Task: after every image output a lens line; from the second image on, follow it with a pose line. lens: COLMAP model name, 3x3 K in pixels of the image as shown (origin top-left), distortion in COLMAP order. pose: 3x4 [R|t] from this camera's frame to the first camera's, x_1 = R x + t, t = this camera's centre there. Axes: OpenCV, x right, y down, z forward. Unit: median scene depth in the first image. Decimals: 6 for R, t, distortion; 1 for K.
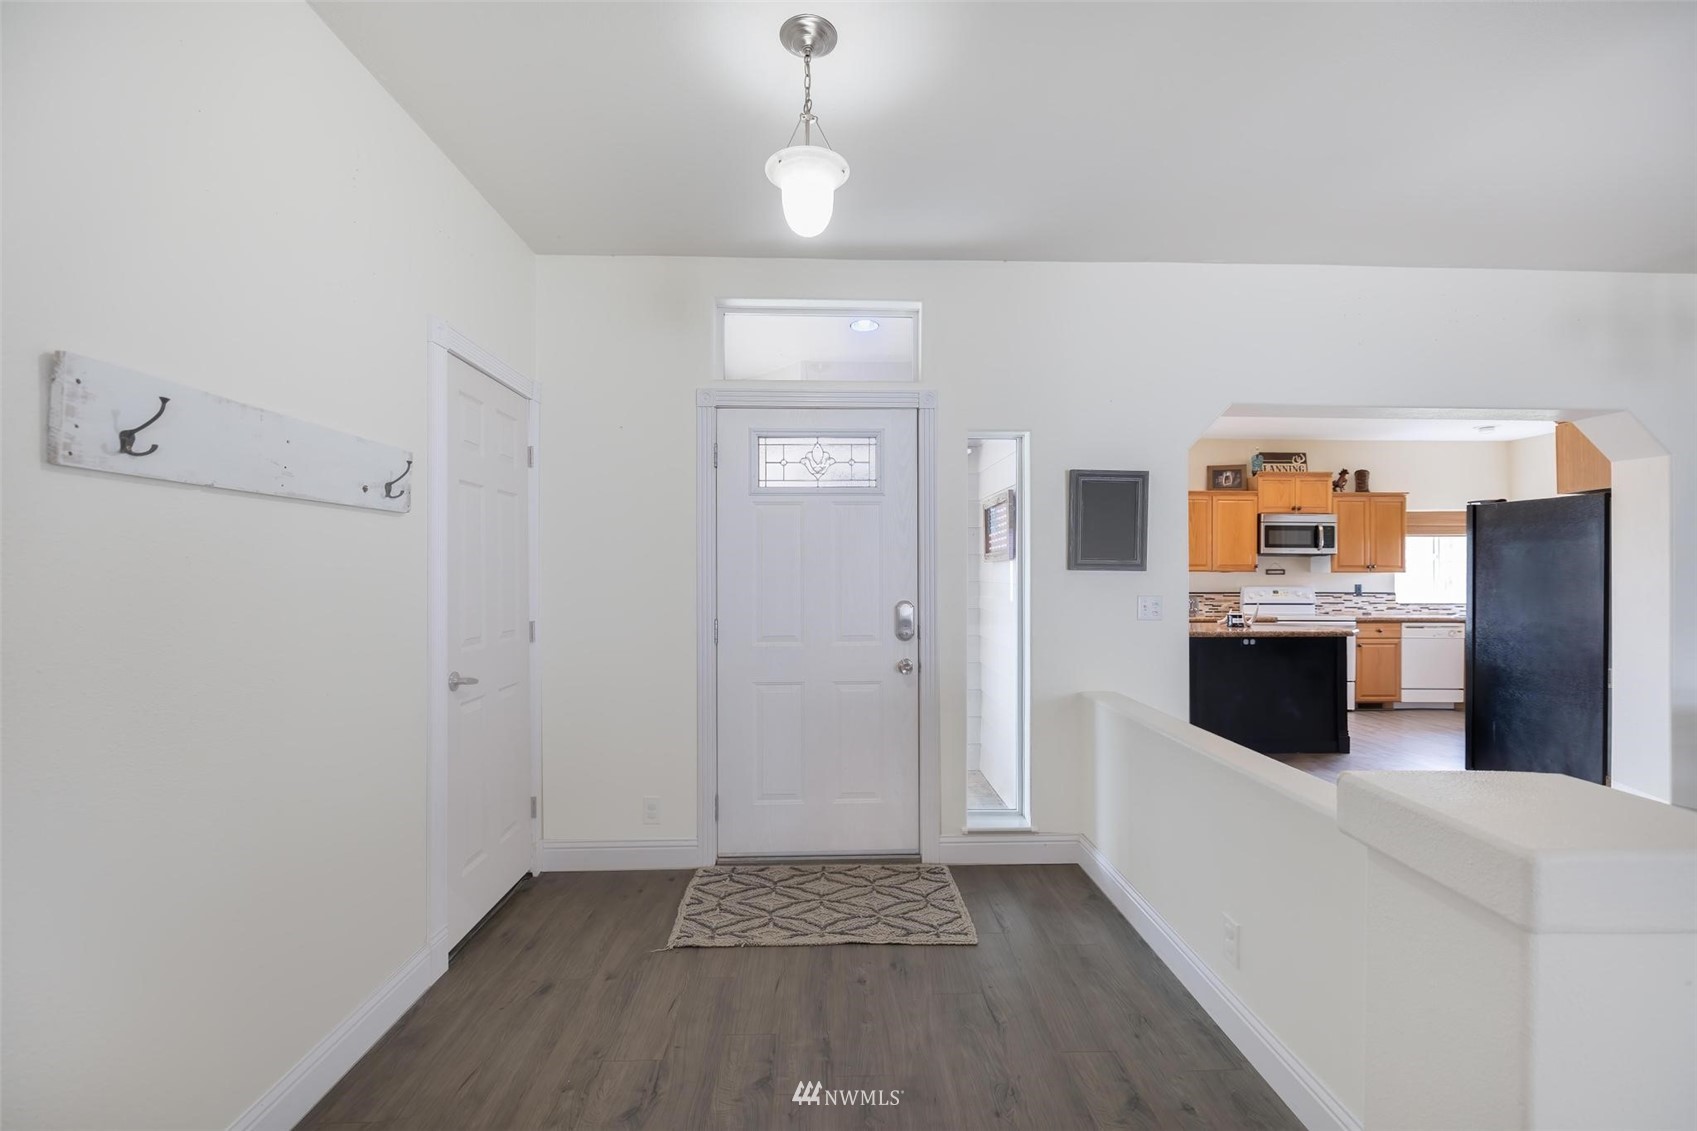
lens RADIAL K [[711.0, 0, 846.0], [0, 711.0, 567.1], [0, 0, 1]] dist [-0.002606, 0.000302]
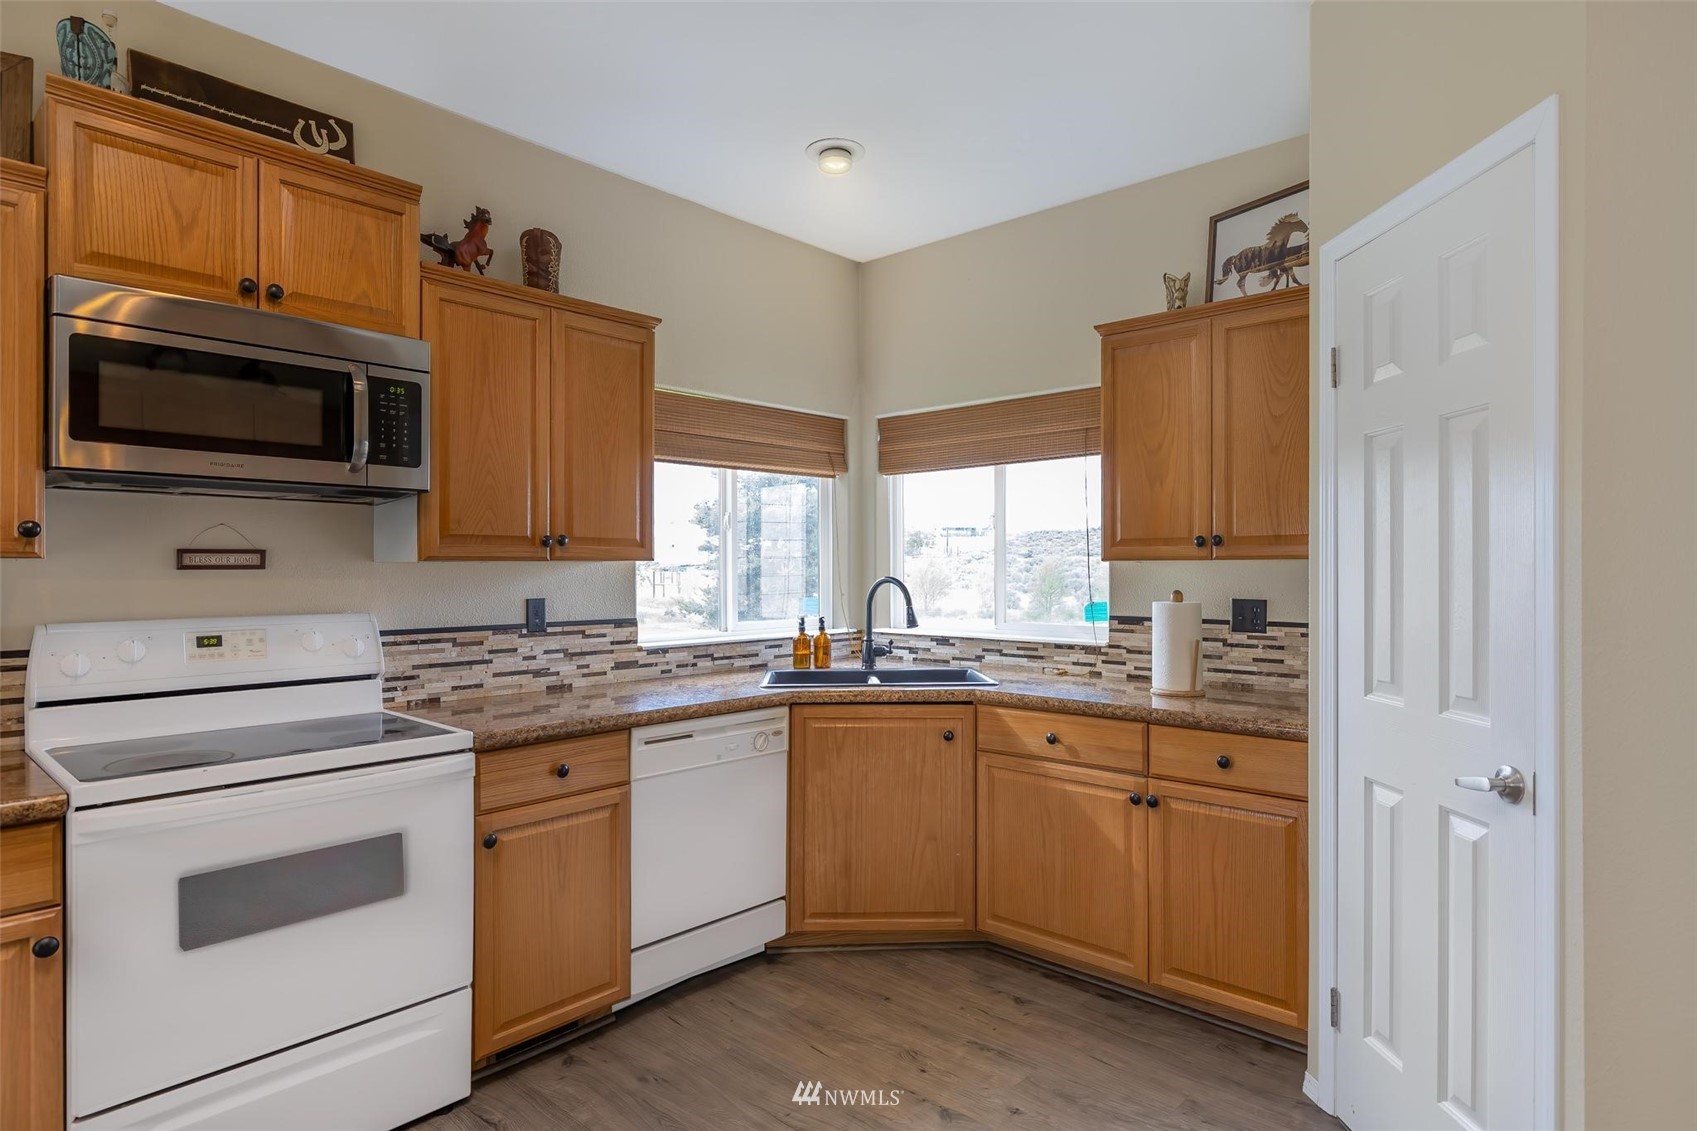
lens RADIAL K [[932.0, 0, 851.9], [0, 932.0, 566.7], [0, 0, 1]] dist [0.001305, 0.000842]
pose [[0.692363, -0.005682, 0.721527, 0.541962], [-0.002405, 0.999945, 0.010182, 0.005878], [-0.721546, -0.008785, 0.692311, 0.636752]]
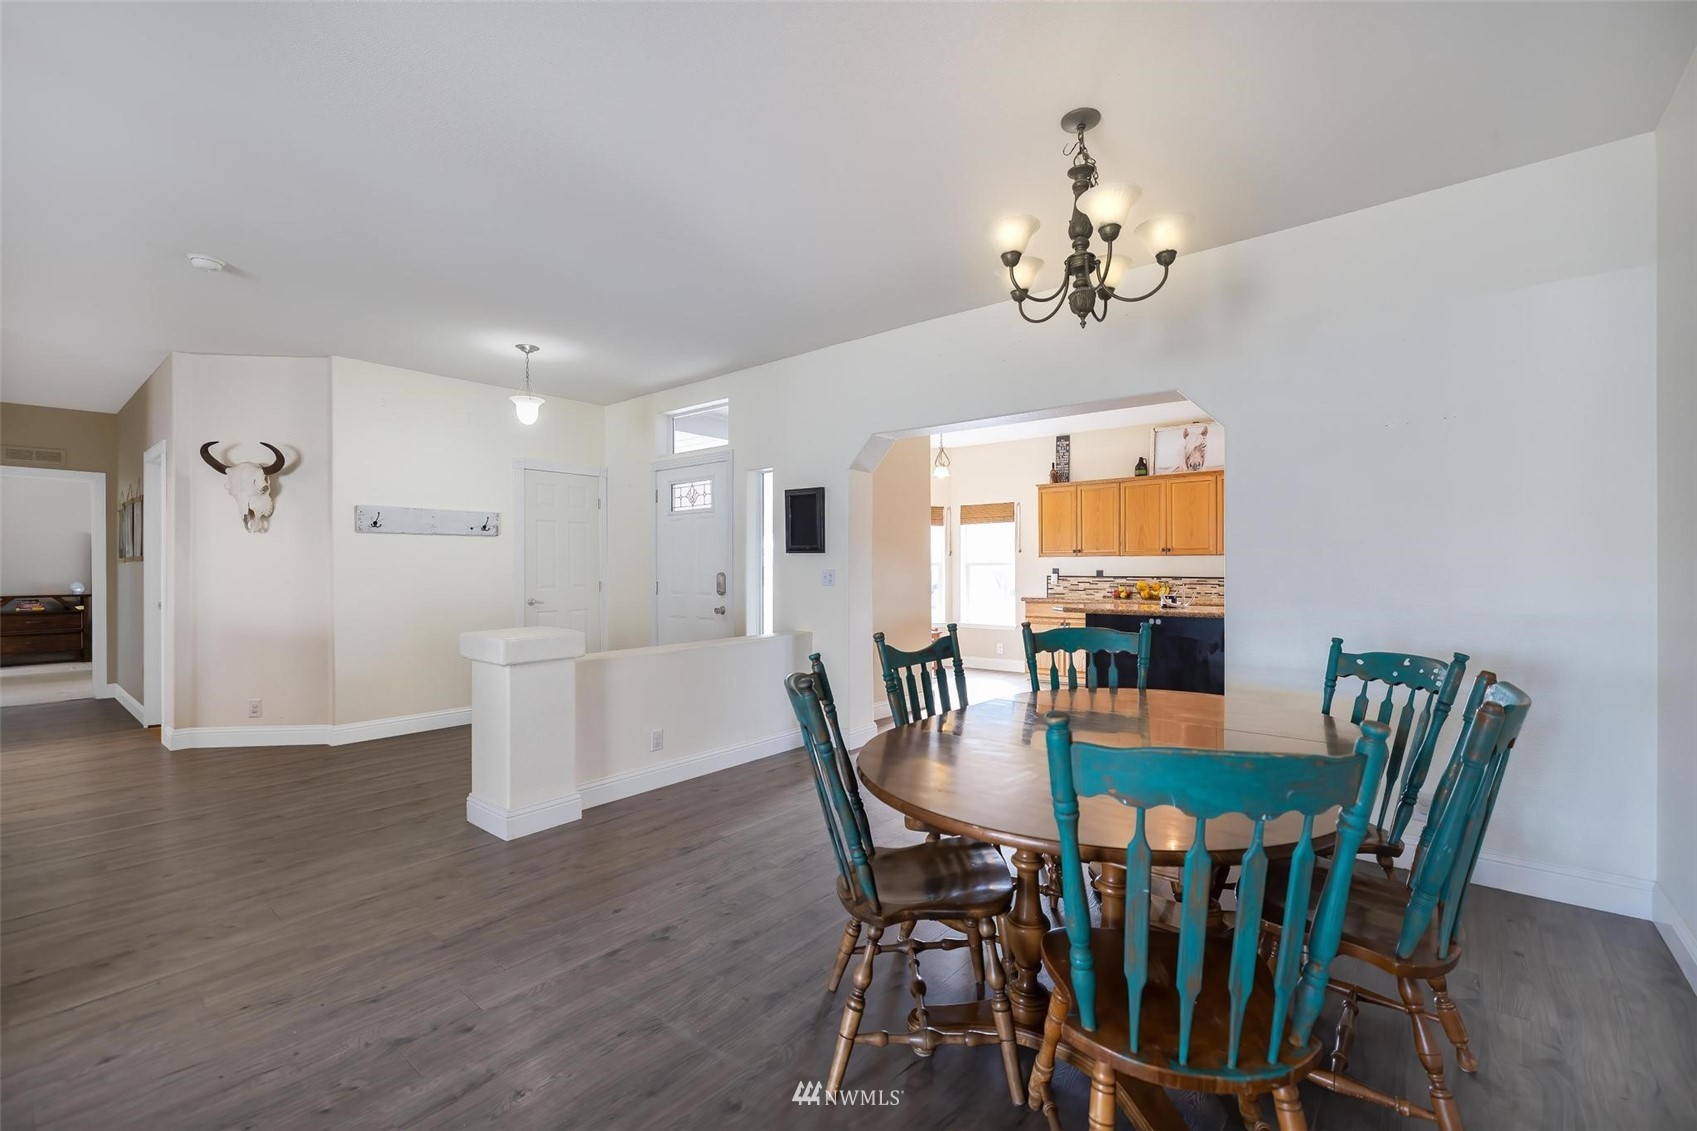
lens RADIAL K [[711.0, 0, 872.4], [0, 711.0, 566.0], [0, 0, 1]] dist [-0.002606, 0.000302]
pose [[0.760153, -0.003321, -0.649736, 0.672165], [0.008770, 0.999948, 0.005150, 0.011527], [0.649685, -0.009613, 0.760143, -0.036495]]
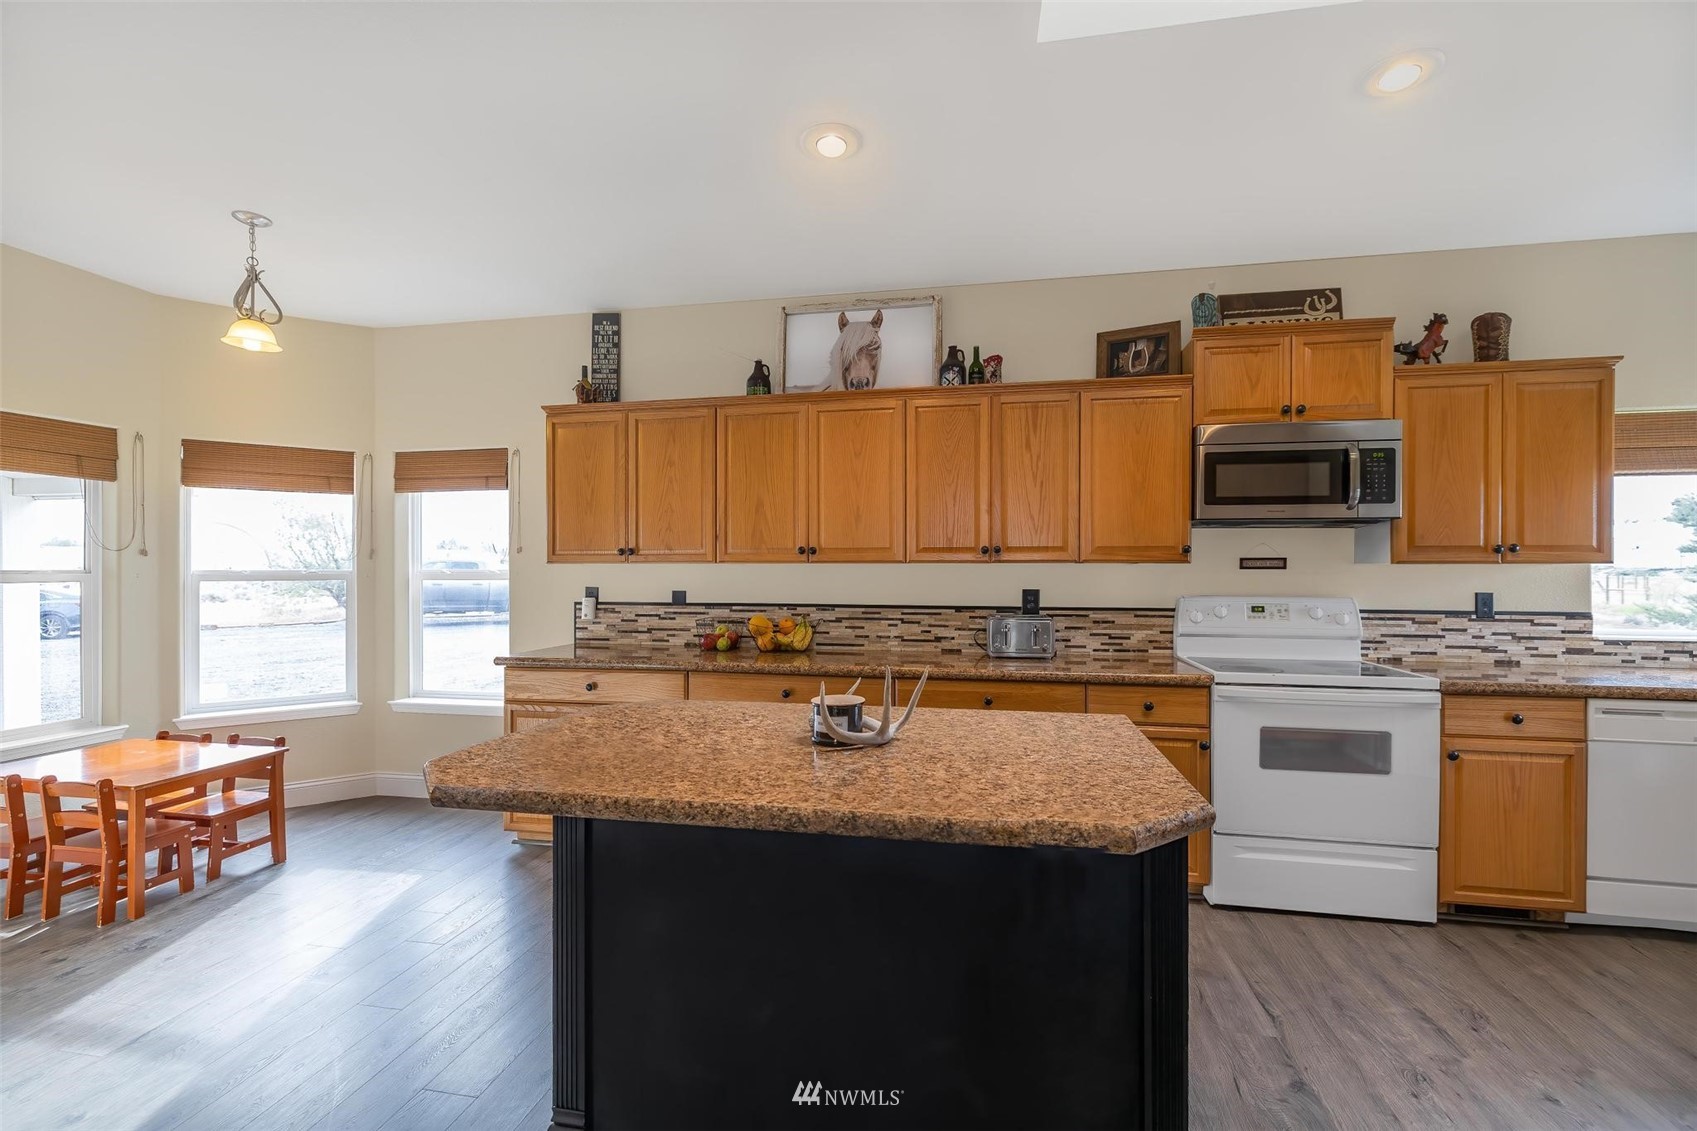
lens RADIAL K [[711.0, 0, 844.5], [0, 711.0, 566.9], [0, 0, 1]] dist [-0.002606, 0.000302]
pose [[0.974847, -0.002272, -0.222864, 0.467408], [0.003806, 0.999972, 0.006455, 0.005468], [0.222843, -0.007141, 0.974828, 0.531476]]
